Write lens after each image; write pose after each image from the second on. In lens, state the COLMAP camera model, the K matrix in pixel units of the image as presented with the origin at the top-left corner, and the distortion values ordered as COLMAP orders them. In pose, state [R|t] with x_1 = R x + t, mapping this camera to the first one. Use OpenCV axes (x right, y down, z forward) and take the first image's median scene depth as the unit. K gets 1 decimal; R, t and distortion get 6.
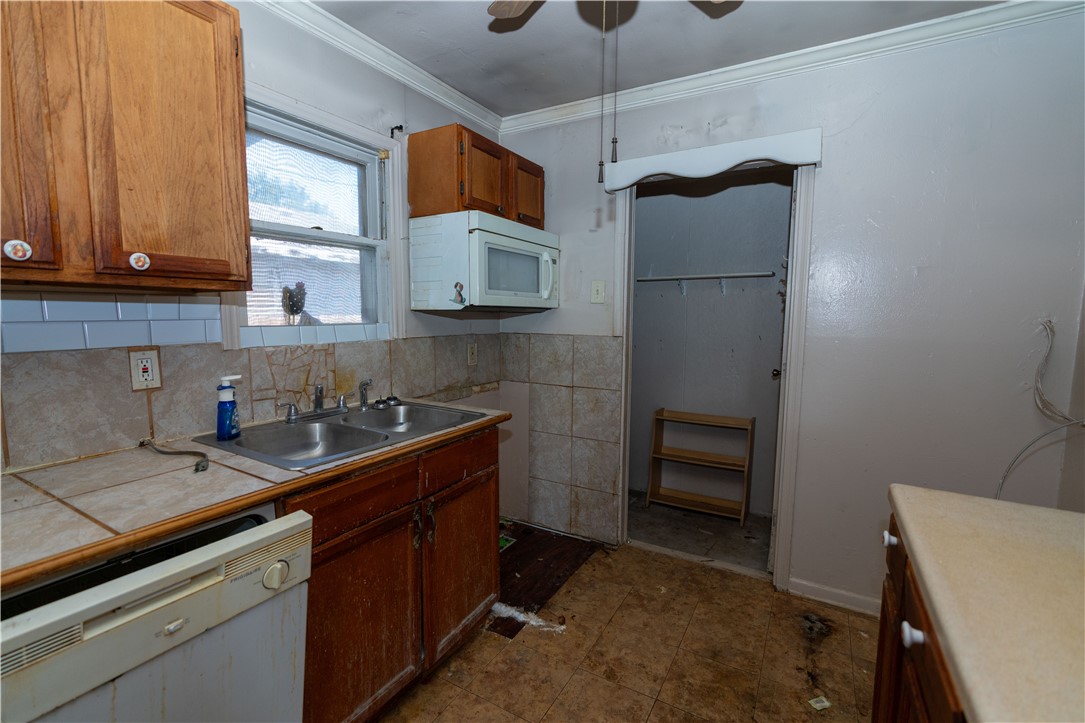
lens RADIAL K [[490.9, 0, 549.4], [0, 490.9, 366.1], [0, 0, 1]] dist [-0.009081, 0.004024]
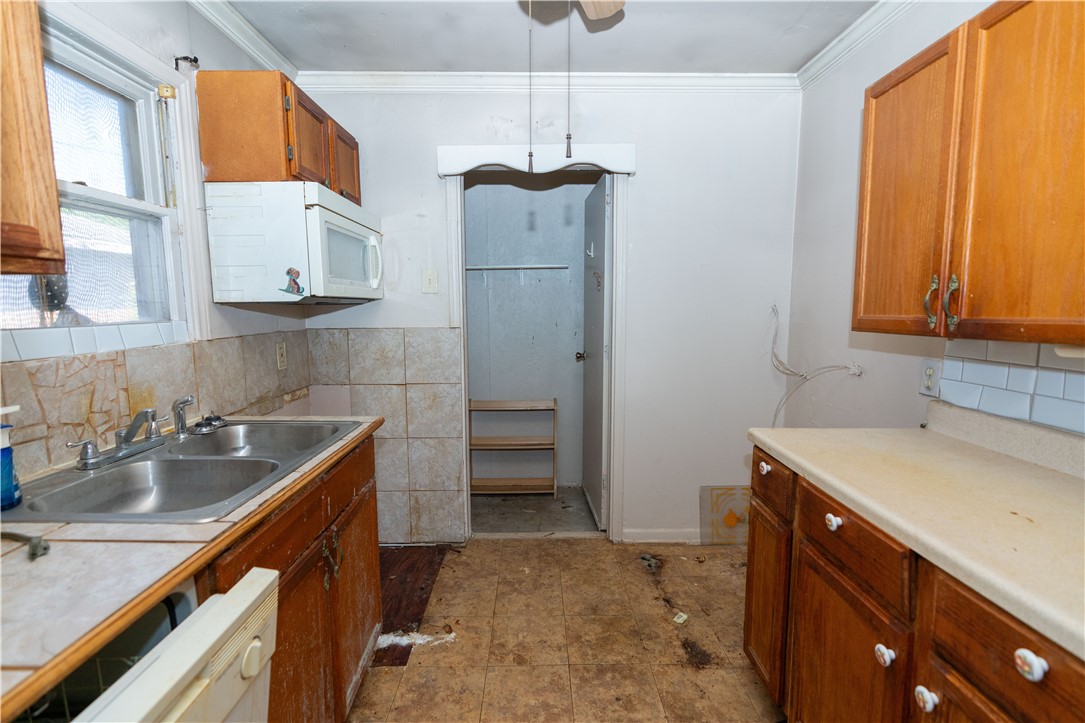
lens RADIAL K [[512.7, 0, 546.4], [0, 512.7, 367.2], [0, 0, 1]] dist [-0.010770, 0.004893]
pose [[0.855133, -0.074890, 0.512971, -0.276365], [0.067084, 0.997176, 0.033749, -0.005698], [-0.514050, 0.005552, 0.857742, 0.050953]]
